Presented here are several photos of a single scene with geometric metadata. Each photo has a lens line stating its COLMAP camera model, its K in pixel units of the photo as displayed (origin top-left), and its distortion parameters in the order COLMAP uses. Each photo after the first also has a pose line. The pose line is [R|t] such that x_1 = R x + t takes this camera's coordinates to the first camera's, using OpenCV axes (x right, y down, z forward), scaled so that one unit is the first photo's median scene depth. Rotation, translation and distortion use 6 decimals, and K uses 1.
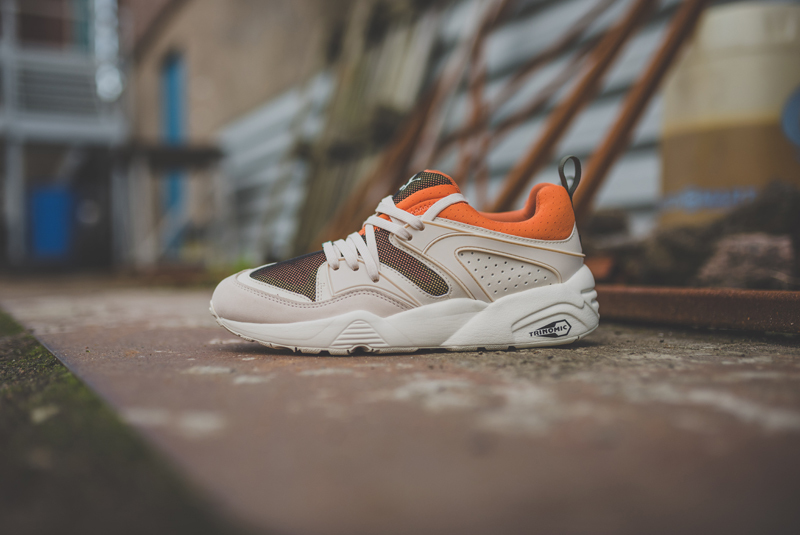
lens RADIAL K [[853.7, 0, 401.8], [0, 853.7, 285.2], [0, 0, 1]] dist [-0.018327, -0.004708]
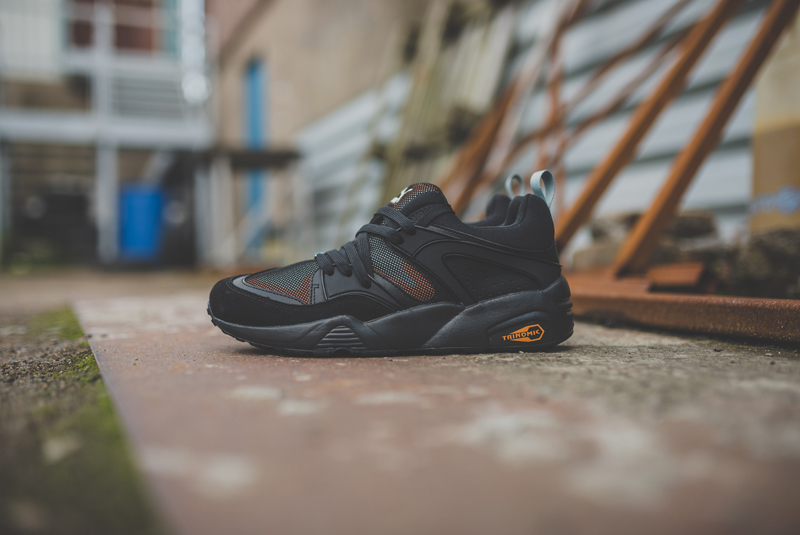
lens RADIAL K [[826.0, 0, 400.0], [0, 826.0, 267.5], [0, 0, 1]] dist [-0.019867, 0.011551]
pose [[0.995670, 0.006587, -0.092727, 0.001176], [-0.008285, 0.999805, -0.017941, -0.007226], [0.092590, 0.018632, 0.995530, 0.063831]]
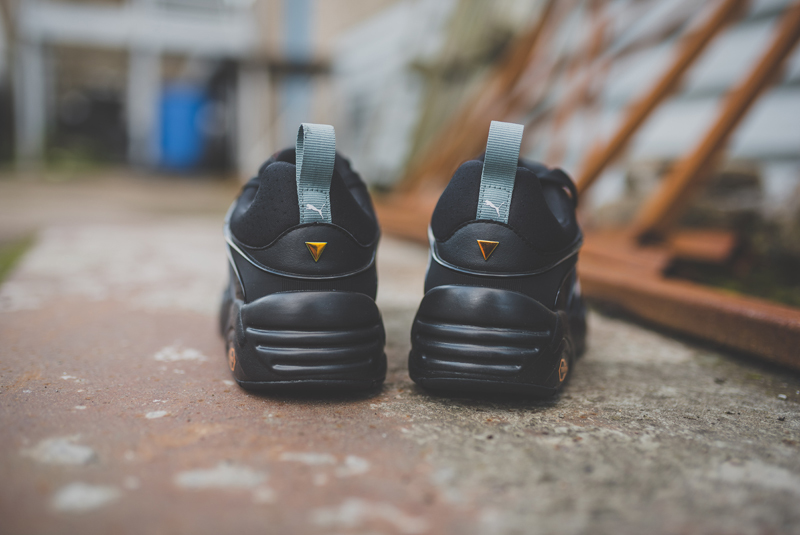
lens RADIAL K [[818.5, 0, 400.0], [0, 818.5, 267.5], [0, 0, 1]] dist [-0.019437, 0.017449]
pose [[0.984937, 0.069477, -0.158338, 0.054200], [-0.054224, 0.993639, 0.098699, -0.051991], [0.164189, -0.088627, 0.982439, 0.174827]]
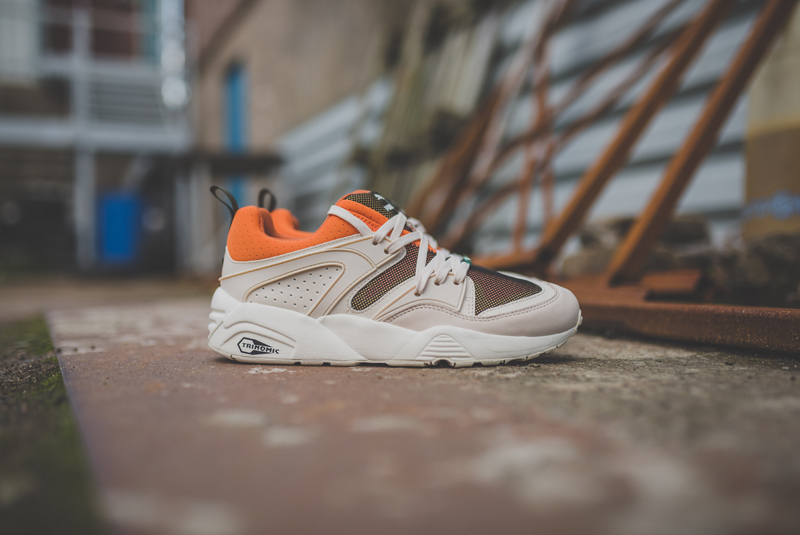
lens RADIAL K [[818.5, 0, 400.0], [0, 818.5, 267.5], [0, 0, 1]] dist [-0.019437, 0.017449]
pose [[0.997664, 0.003227, -0.068239, -0.009361], [-0.004925, 0.999682, -0.024724, -0.010084], [0.068137, 0.025003, 0.997363, 0.100449]]
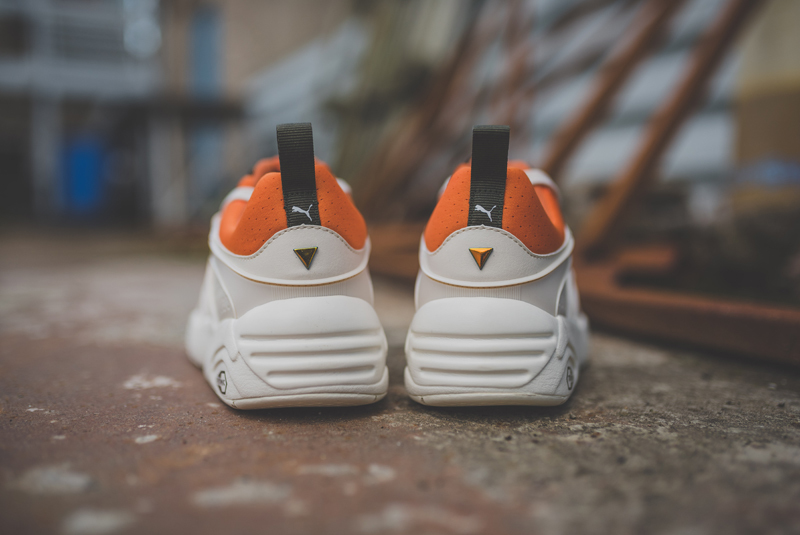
lens RADIAL K [[818.5, 0, 400.0], [0, 818.5, 267.5], [0, 0, 1]] dist [-0.019437, 0.017449]
pose [[0.998556, 0.017890, -0.050660, 0.018965], [-0.015909, 0.999103, 0.039245, -0.032933], [0.051316, -0.038383, 0.997945, 0.182963]]
